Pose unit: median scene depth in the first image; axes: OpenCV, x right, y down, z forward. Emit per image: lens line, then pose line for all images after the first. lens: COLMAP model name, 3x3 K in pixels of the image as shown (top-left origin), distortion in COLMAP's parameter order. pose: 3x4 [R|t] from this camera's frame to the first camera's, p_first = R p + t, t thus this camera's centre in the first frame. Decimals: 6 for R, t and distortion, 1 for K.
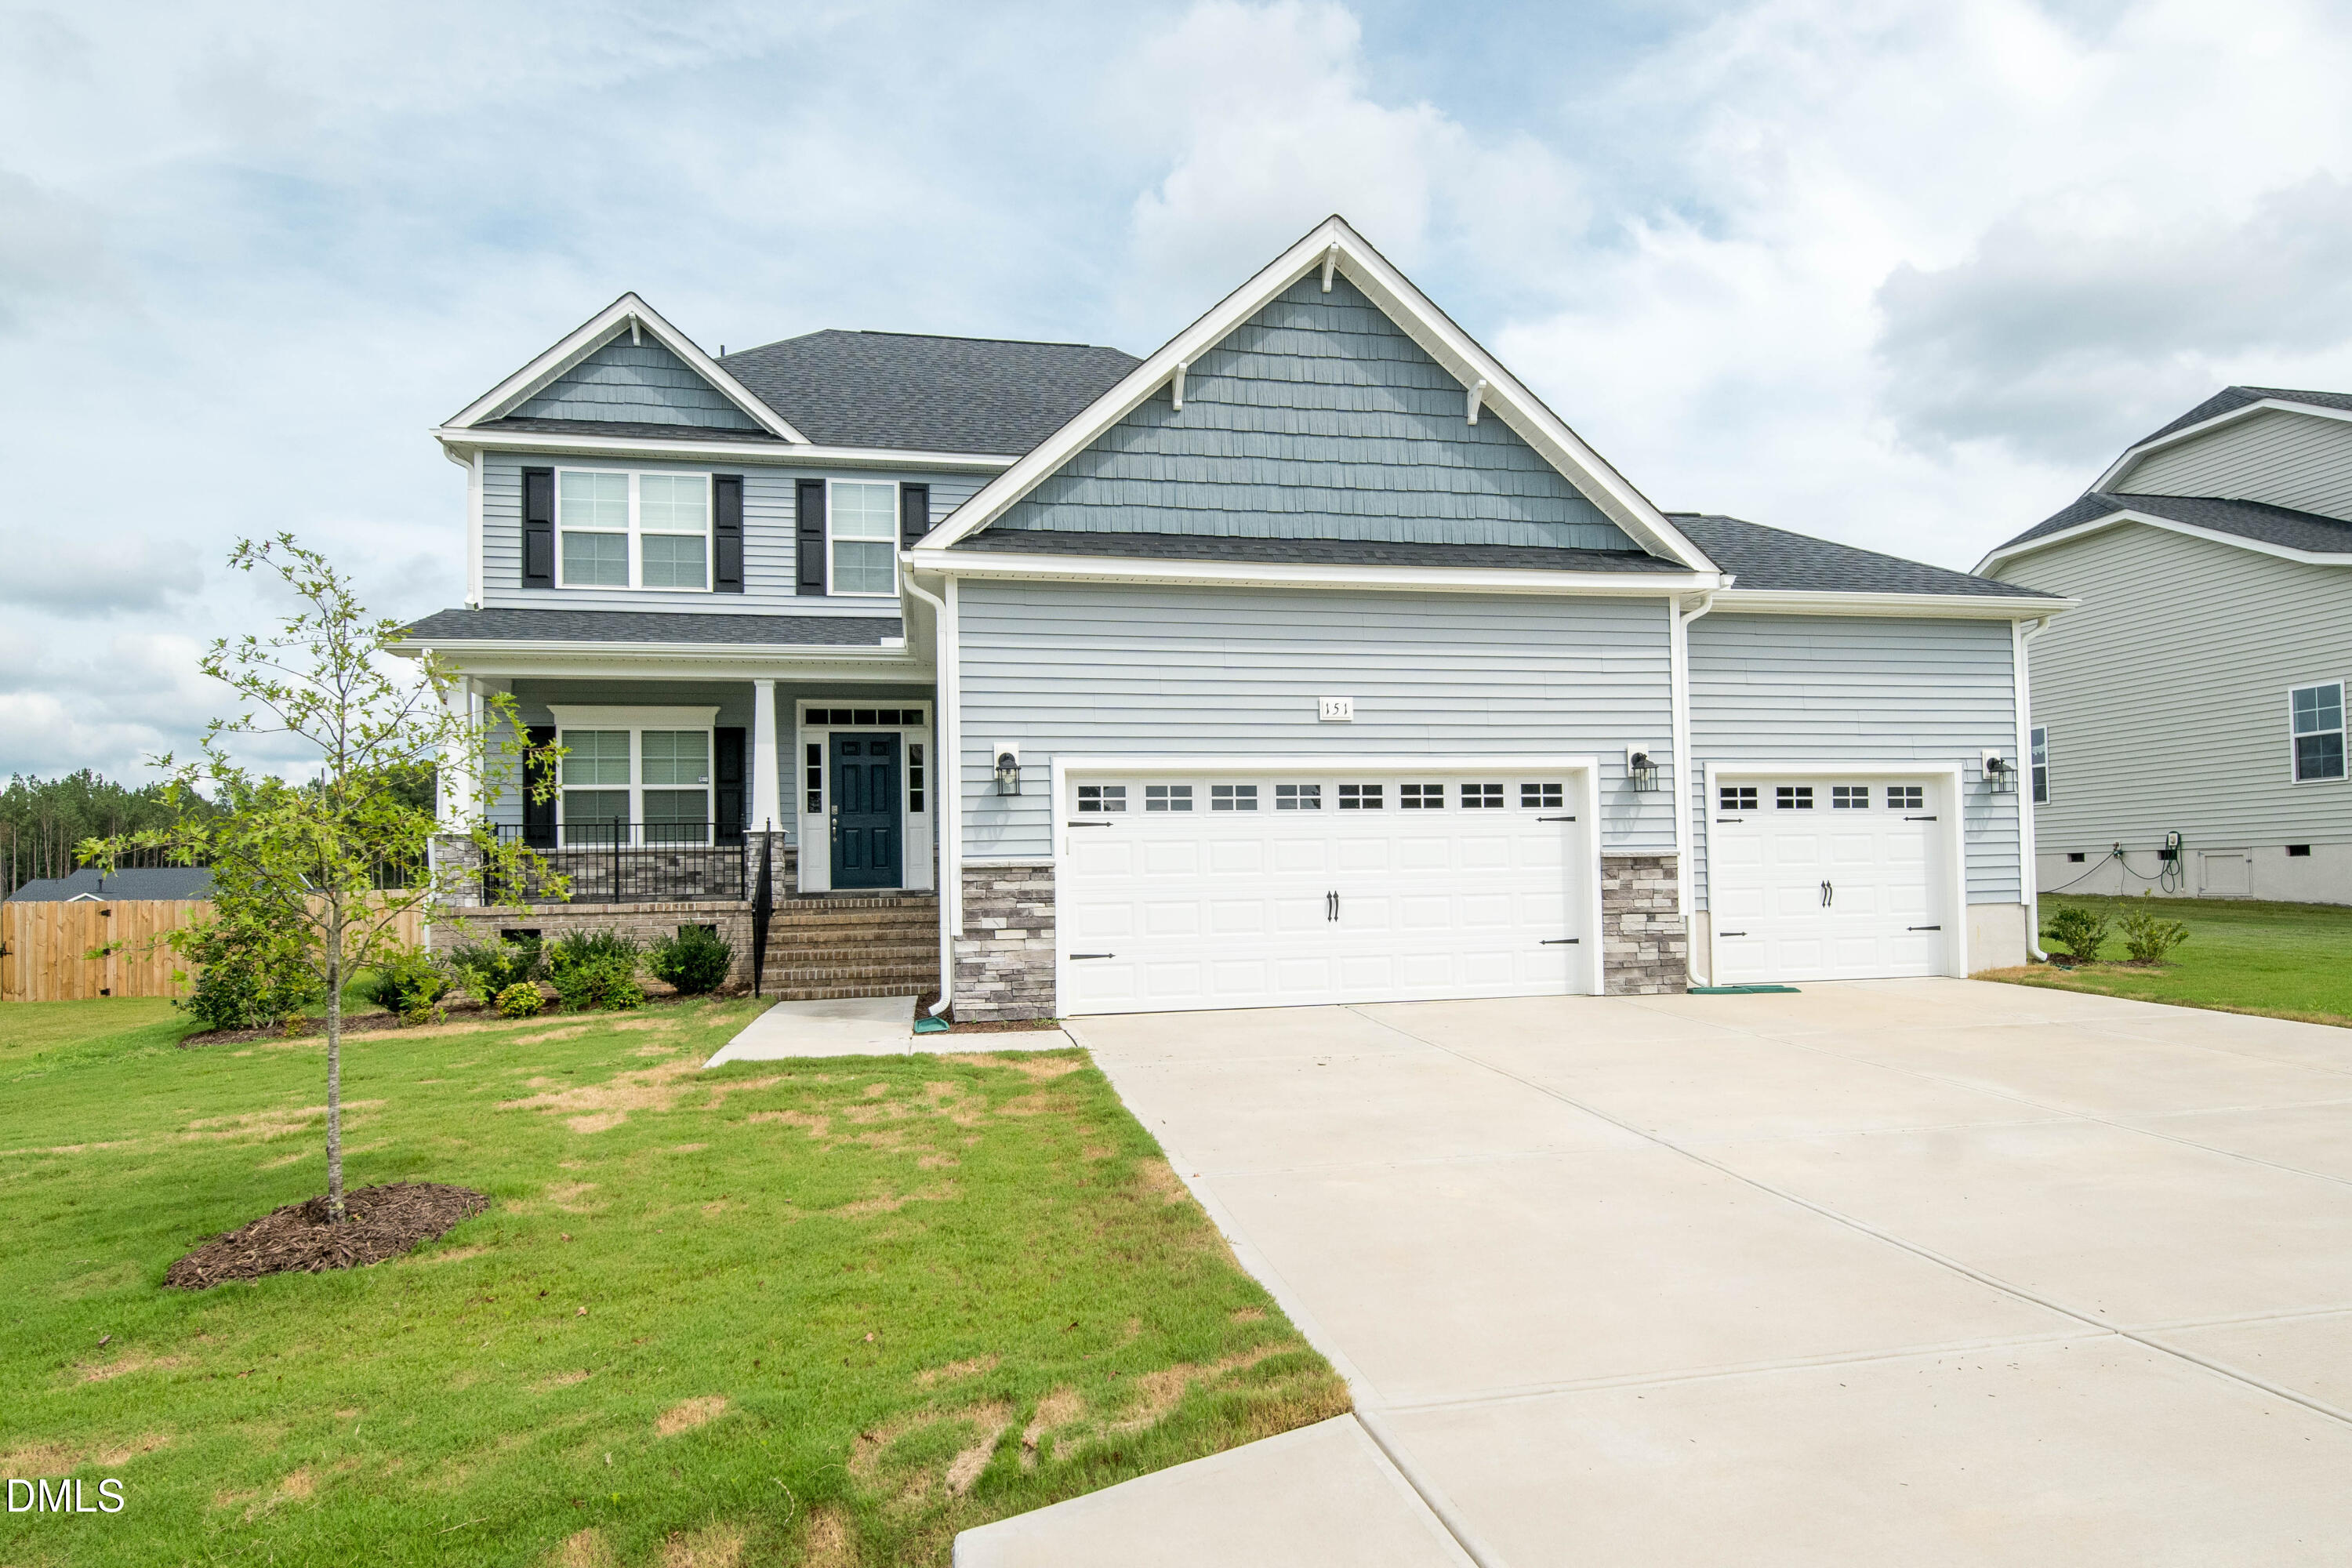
lens RADIAL K [[1270.8, 0, 1198.0], [0, 1270.8, 843.0], [0, 0, 1]] dist [-0.004461, 0.002215]
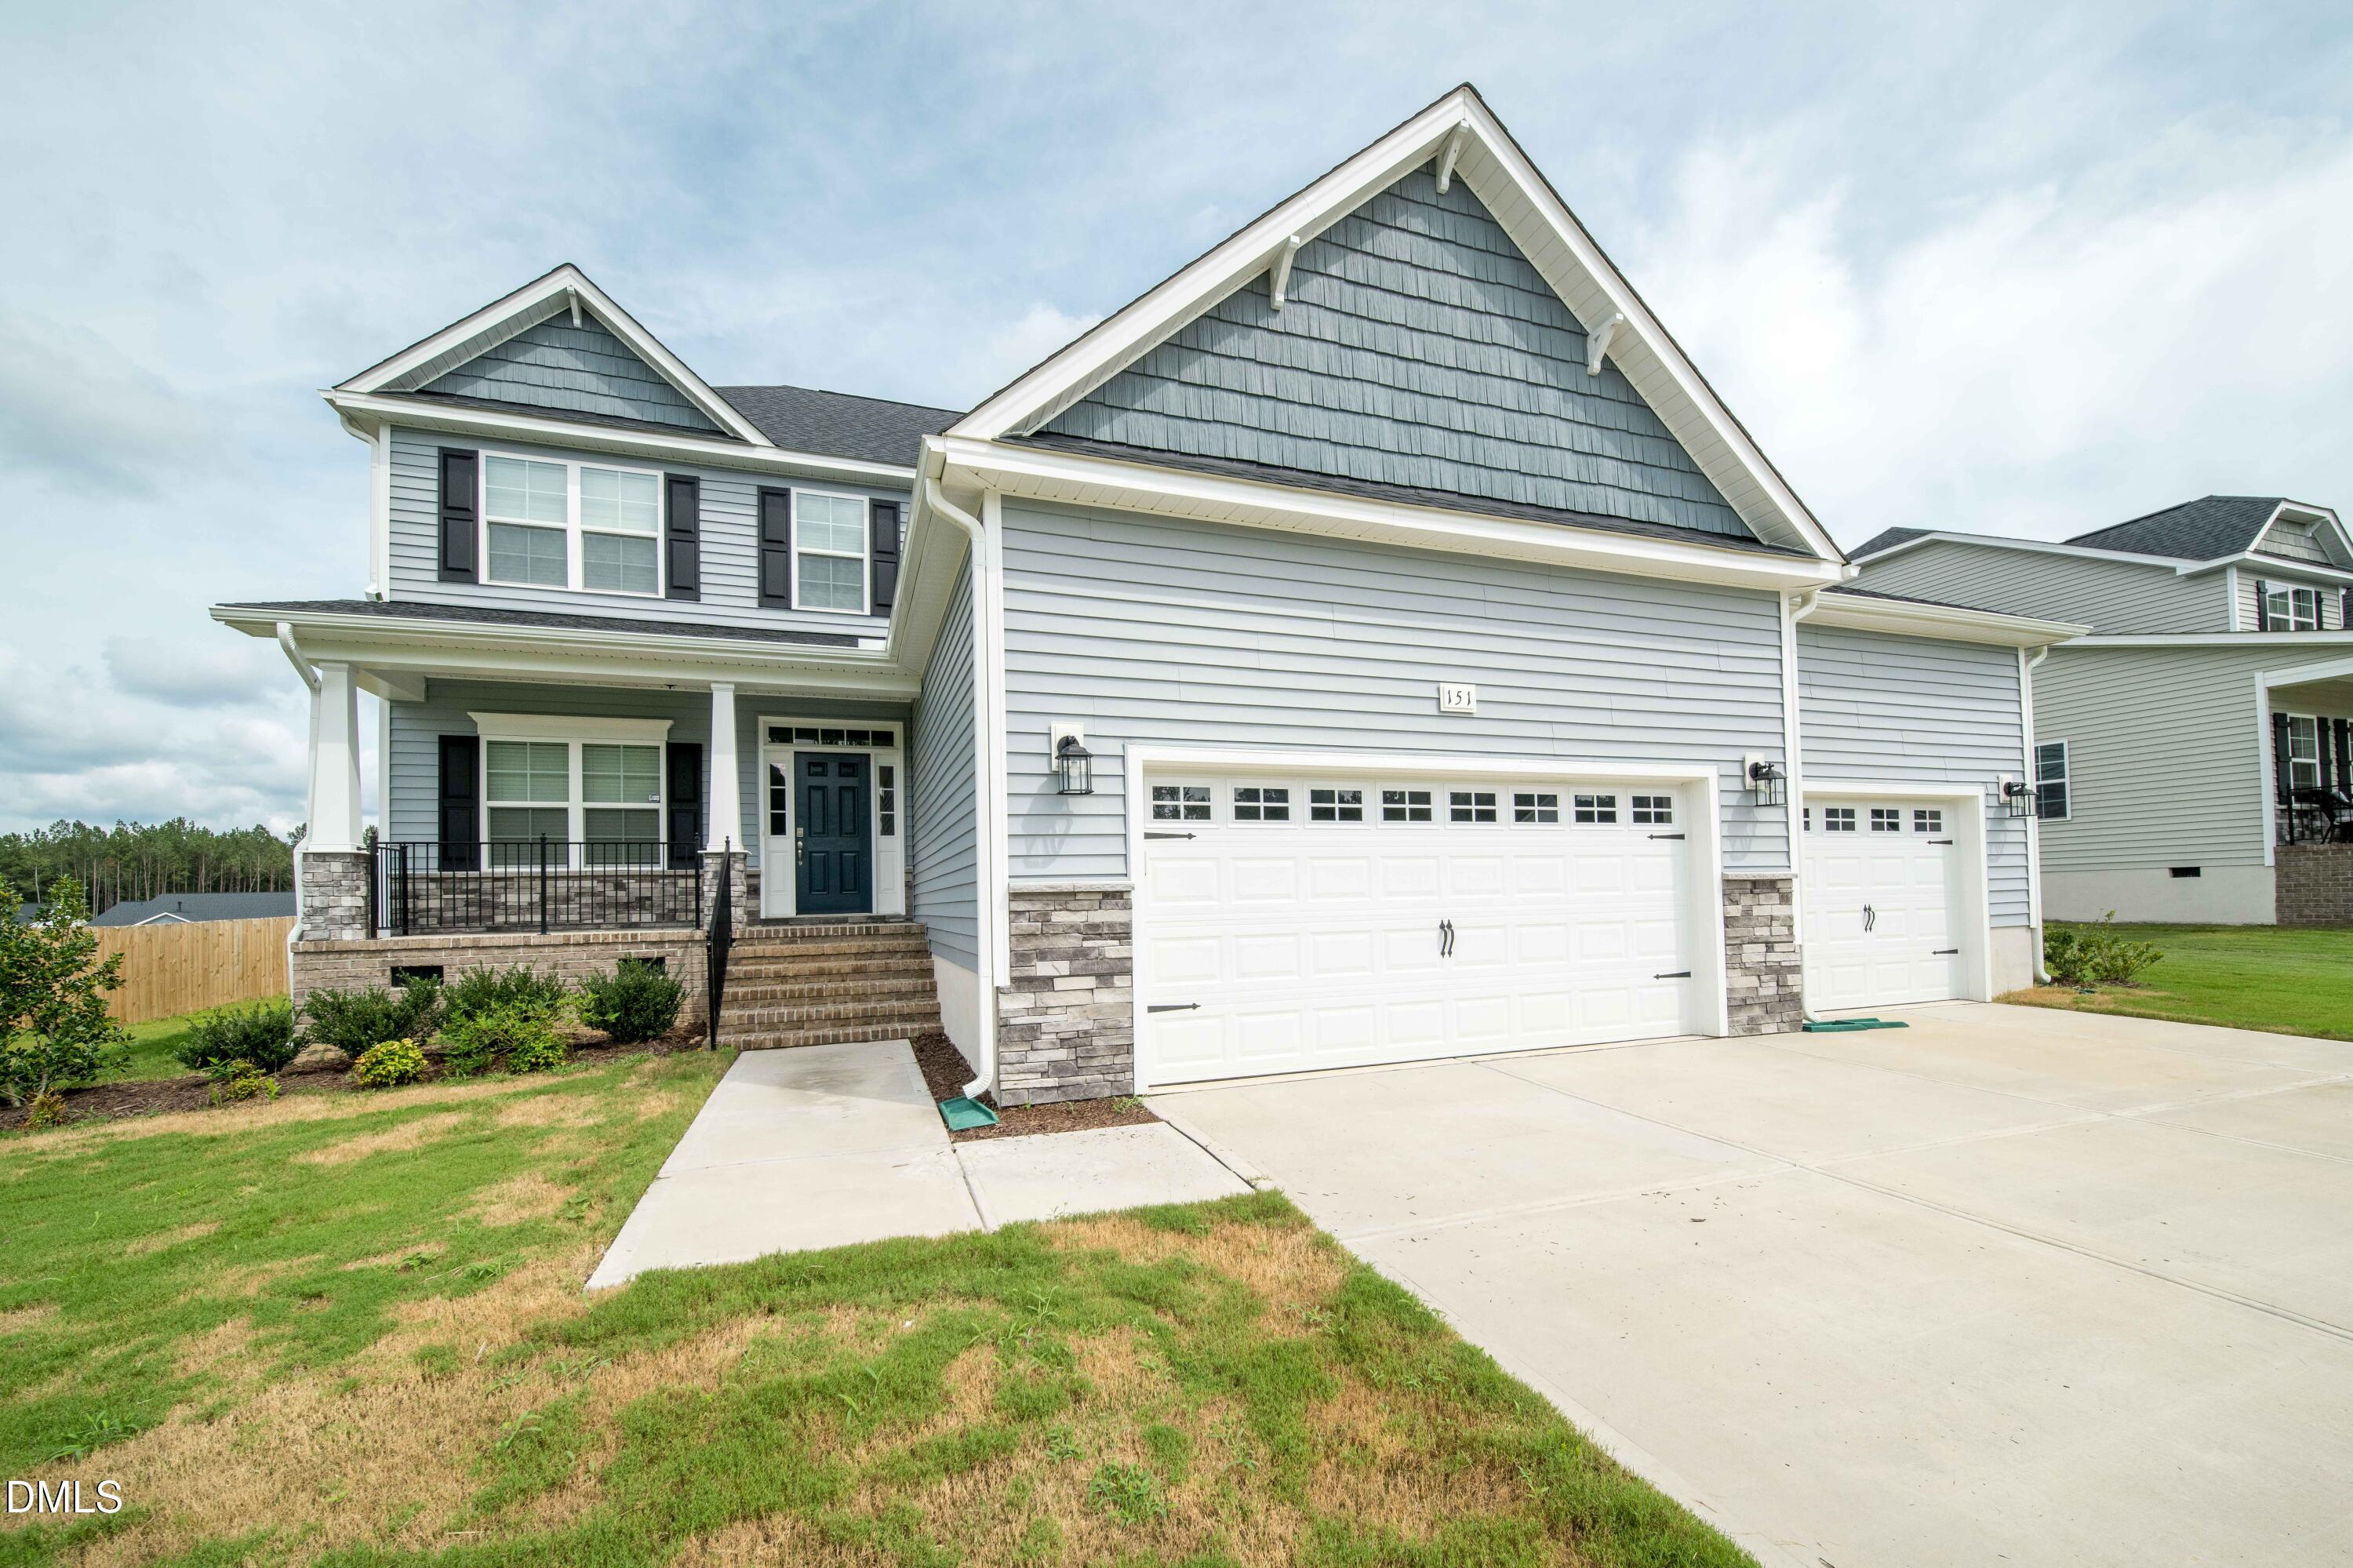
lens RADIAL K [[829.2, 0, 1134.5], [0, 829.2, 879.6], [0, 0, 1]] dist [-0.000343, -0.001741]
pose [[0.991711, 0.000724, 0.128486, -0.160666], [-0.001368, 0.999987, 0.004930, 0.008794], [-0.128481, -0.005065, 0.991699, 0.478509]]
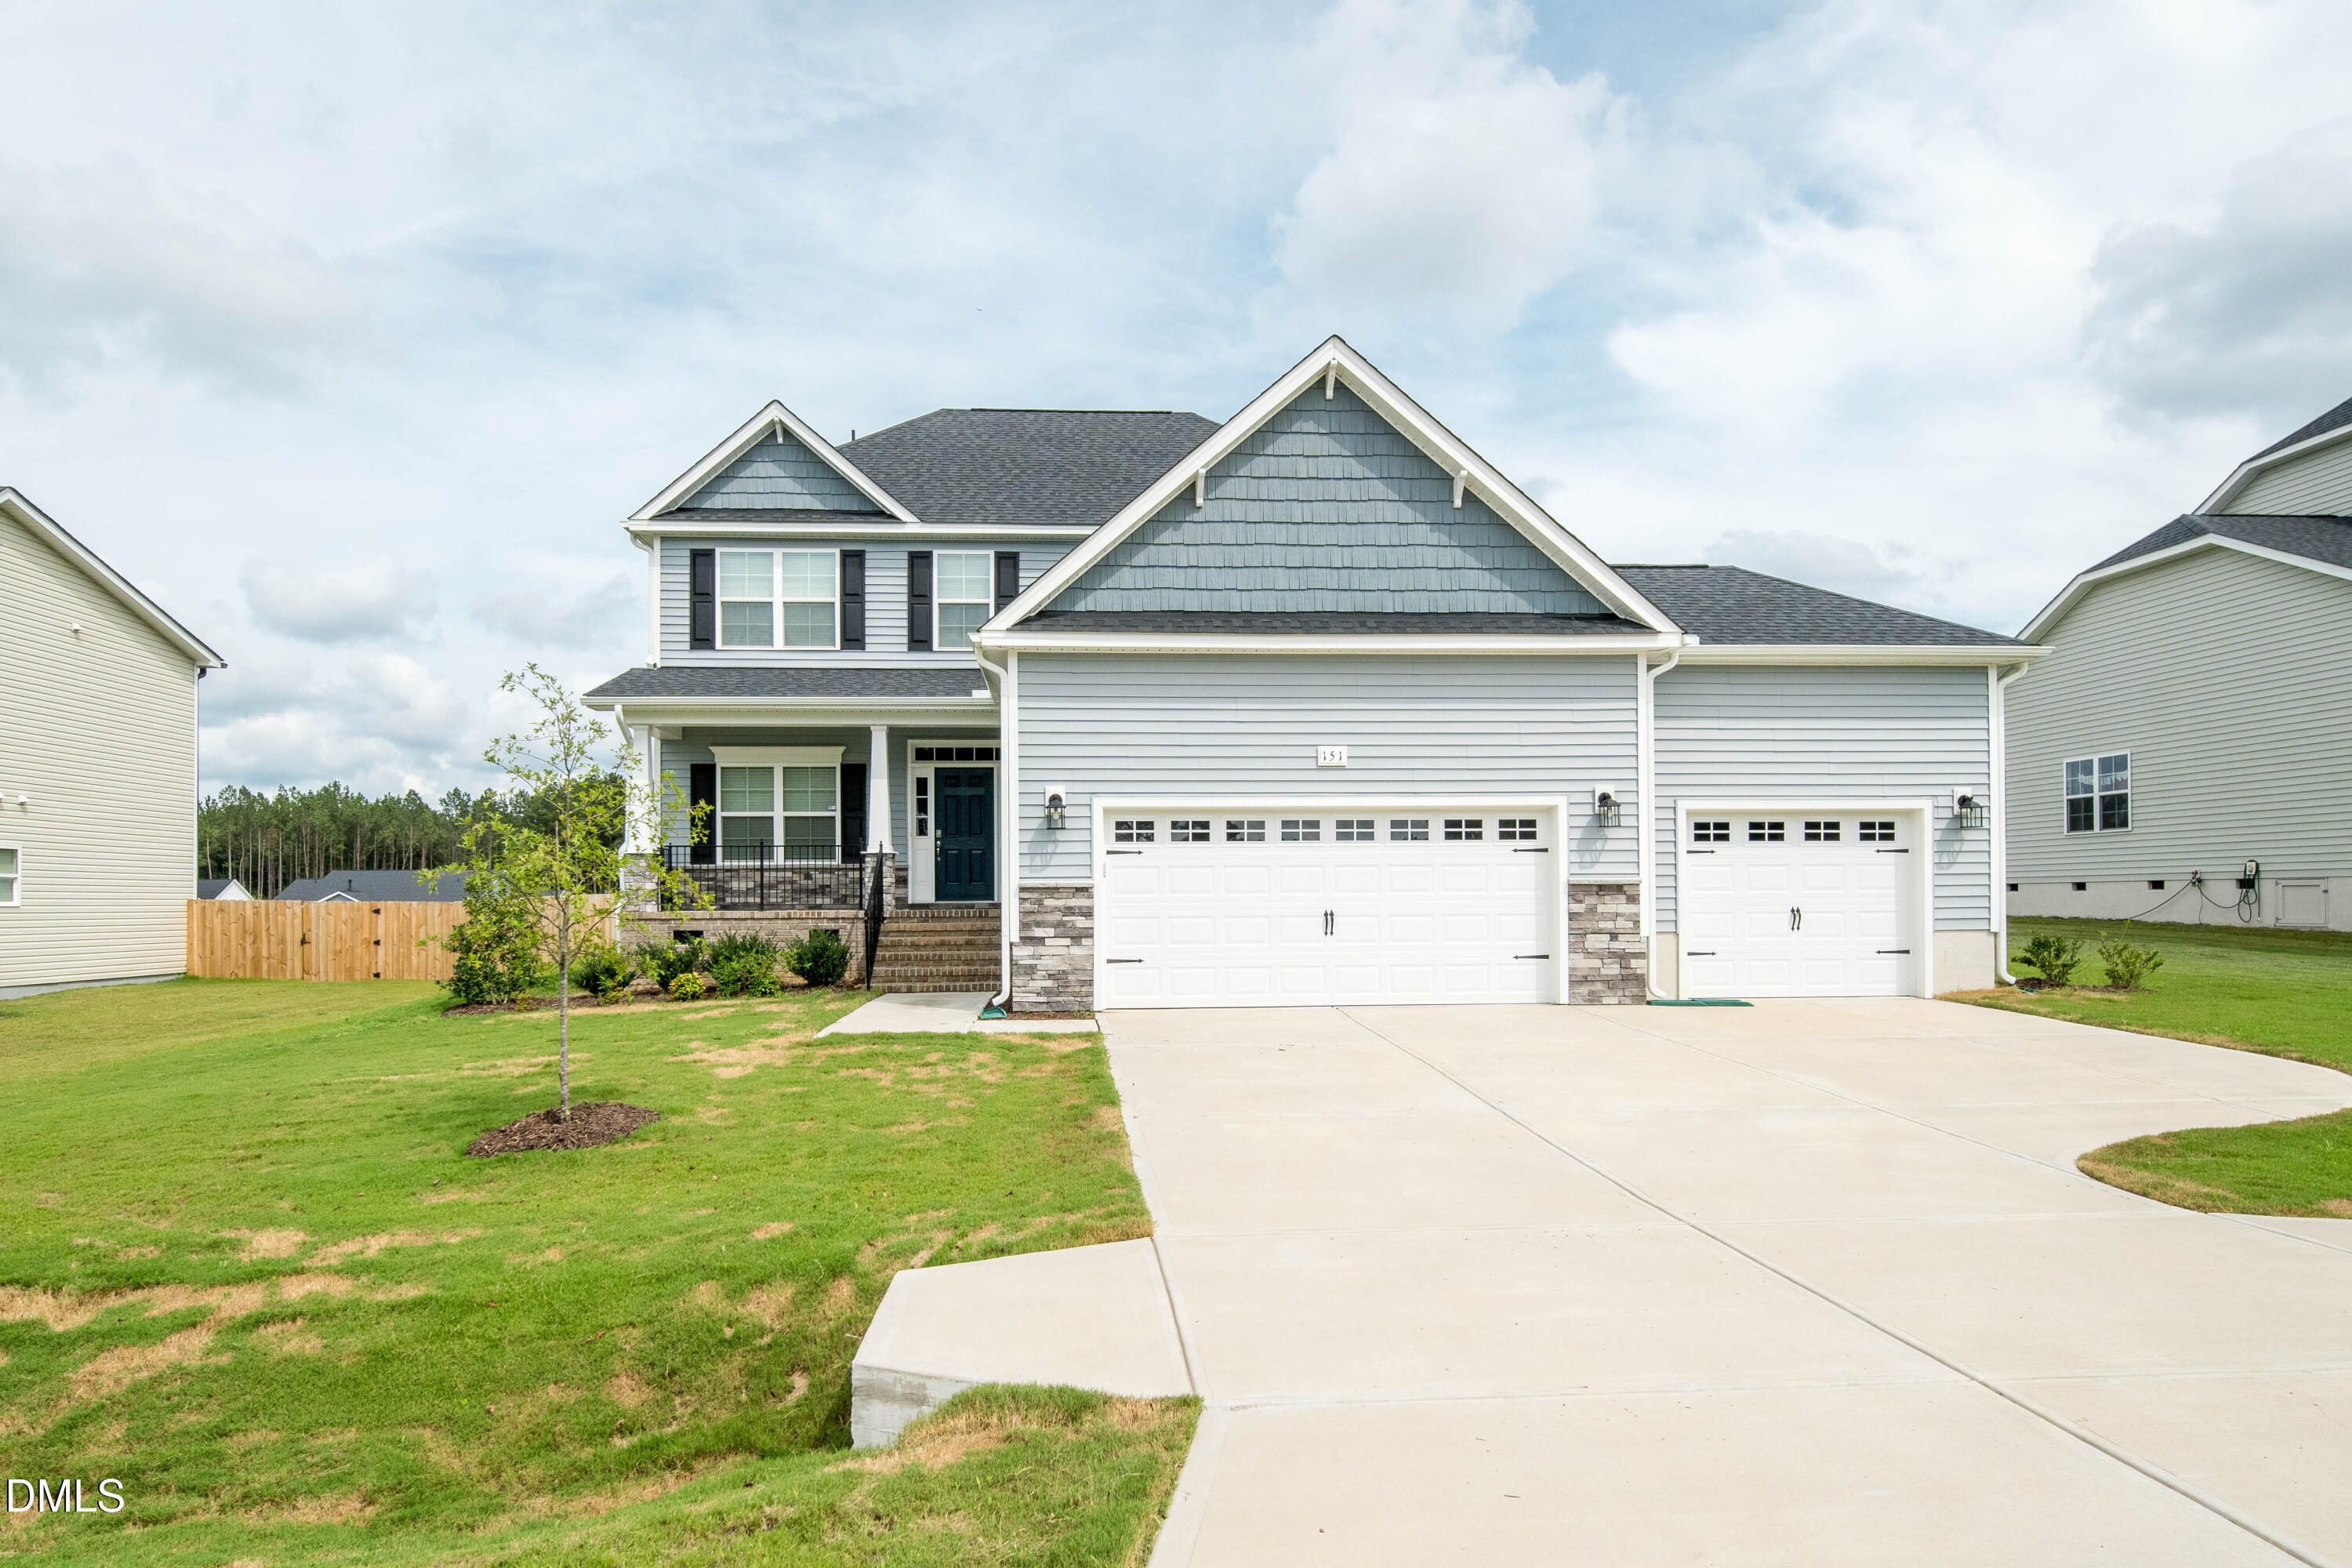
lens RADIAL K [[1270.8, 0, 1142.4], [0, 1270.8, 879.1], [0, 0, 1]] dist [-0.004461, 0.002215]
pose [[0.988386, 0.011120, -0.151559, 0.110488], [-0.008058, 0.999751, 0.020805, -0.013860], [0.151752, -0.019342, 0.988229, -0.188145]]
